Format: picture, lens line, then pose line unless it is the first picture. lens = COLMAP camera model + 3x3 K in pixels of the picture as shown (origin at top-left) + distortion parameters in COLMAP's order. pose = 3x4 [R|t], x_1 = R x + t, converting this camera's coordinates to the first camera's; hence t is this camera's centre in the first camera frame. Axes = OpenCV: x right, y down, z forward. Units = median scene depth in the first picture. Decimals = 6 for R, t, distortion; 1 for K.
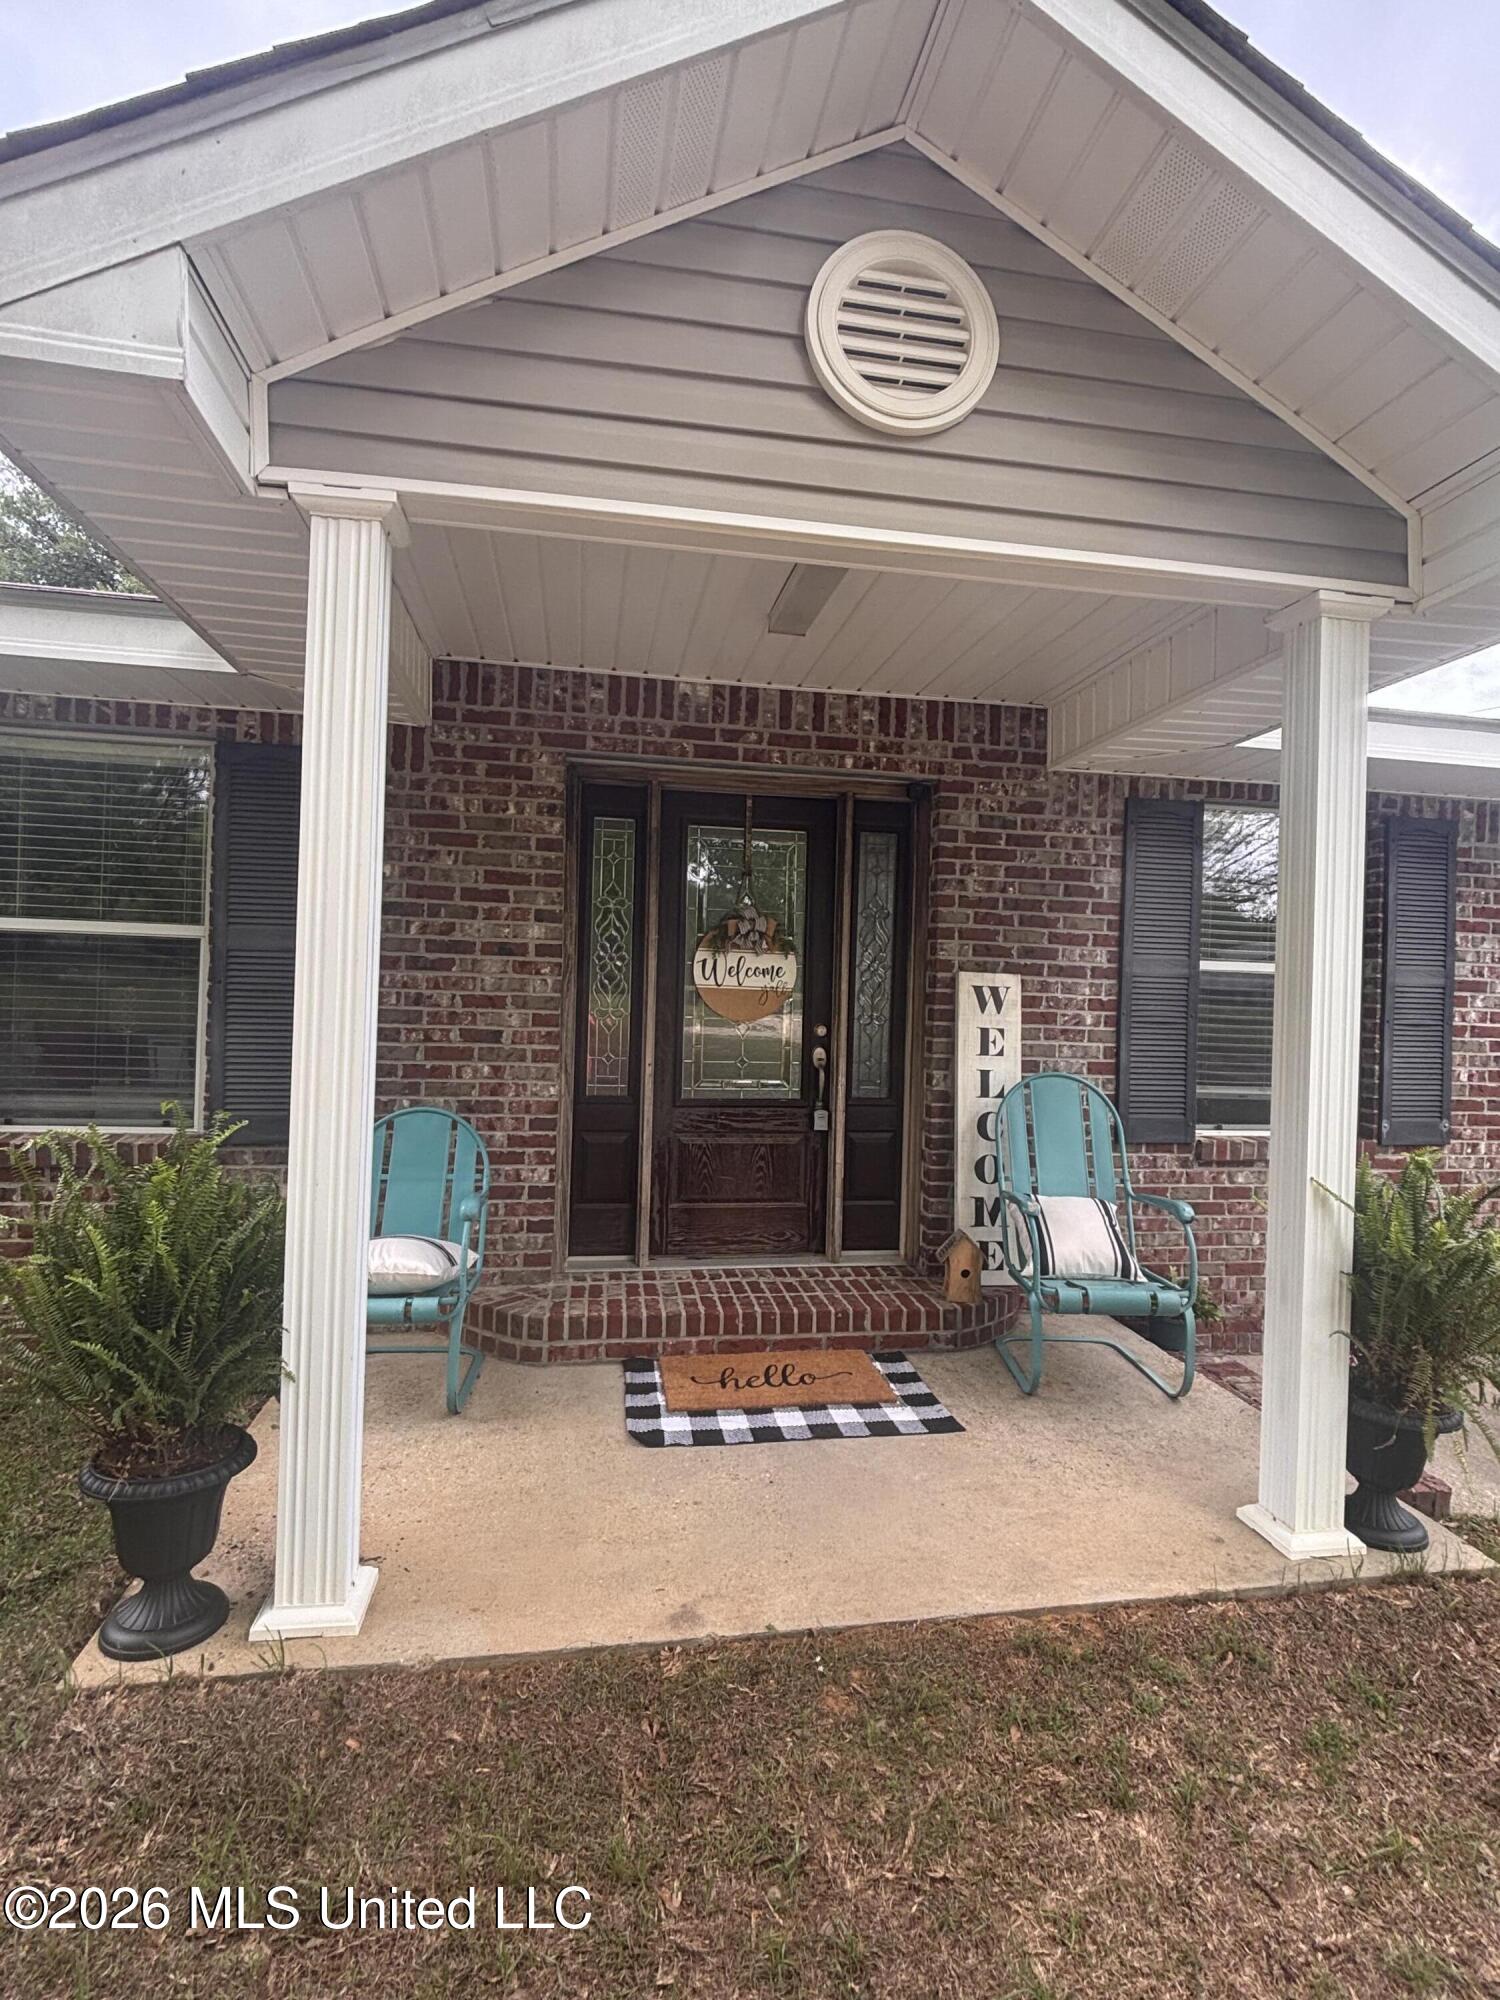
lens RADIAL K [[1033.7, 0, 759.6], [0, 1033.7, 987.4], [0, 0, 1]] dist [0.018213, -0.001415]
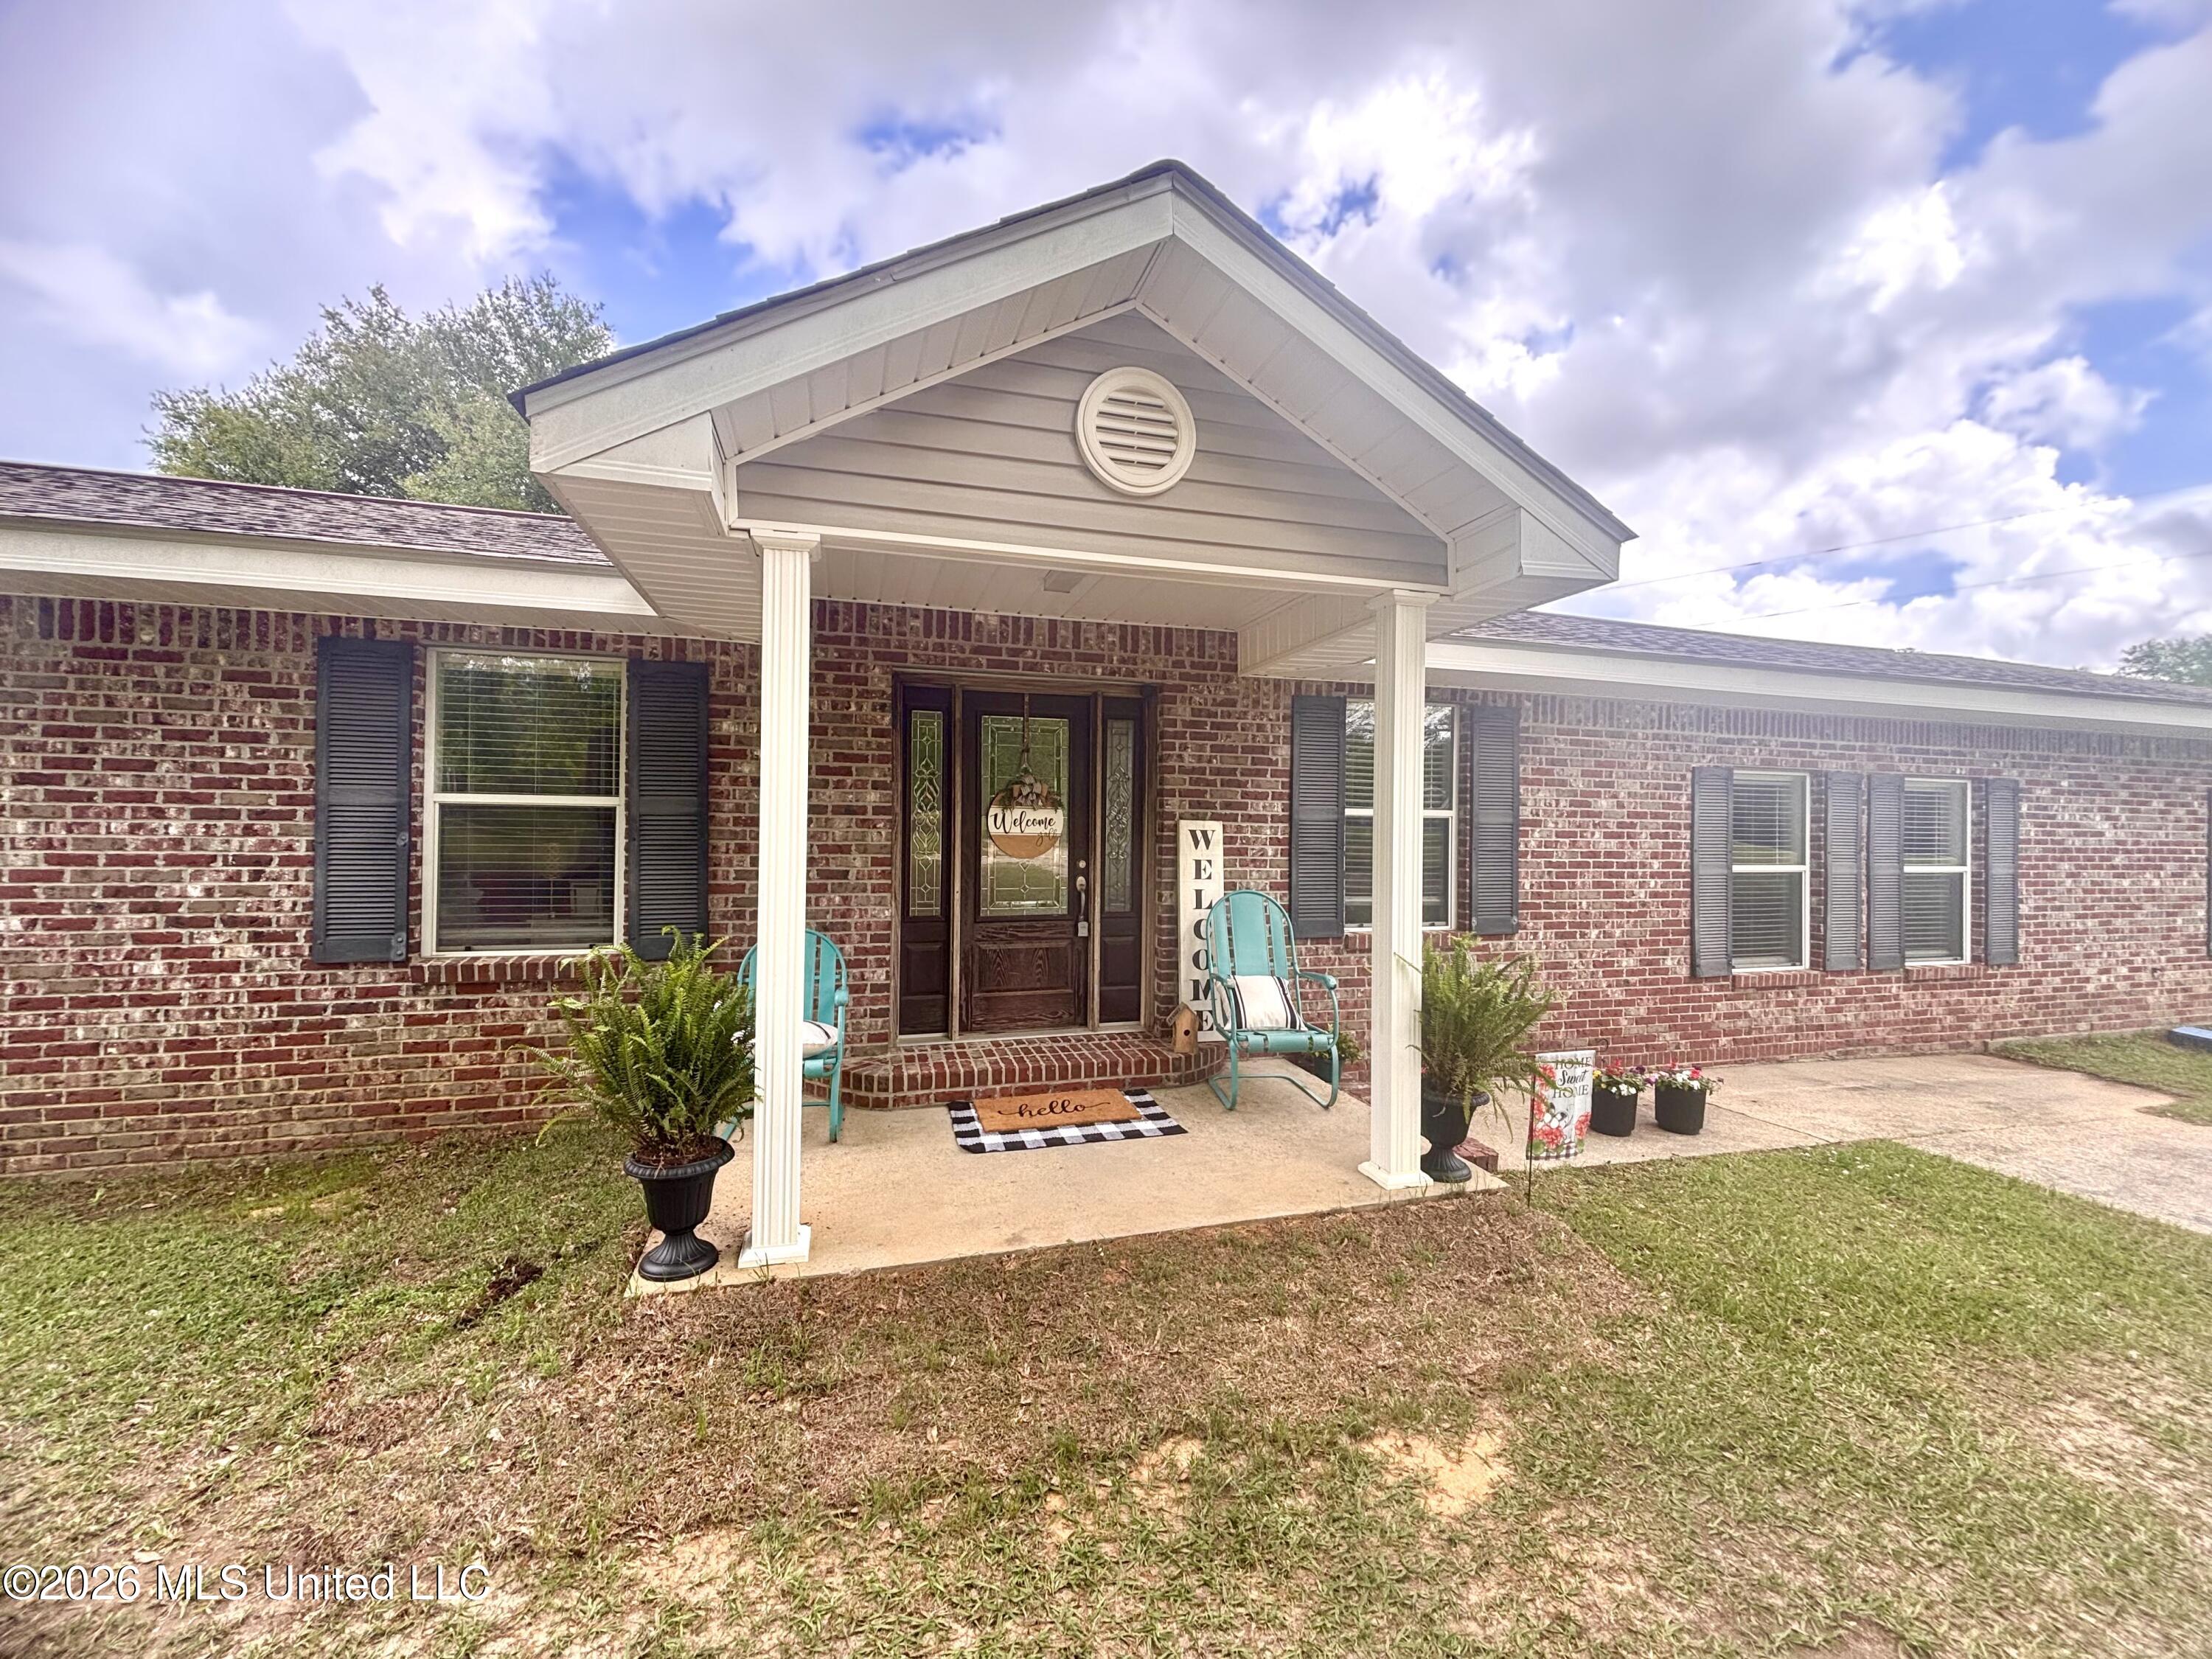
lens RADIAL K [[888.9, 0, 1106.0], [0, 888.9, 829.5], [0, 0, 1]] dist [0.057210, -0.000014]
pose [[0.994212, -0.018475, 0.105835, -0.038318], [0.017415, 0.999789, 0.010935, -0.019531], [-0.106015, -0.009028, 0.994324, -0.212703]]
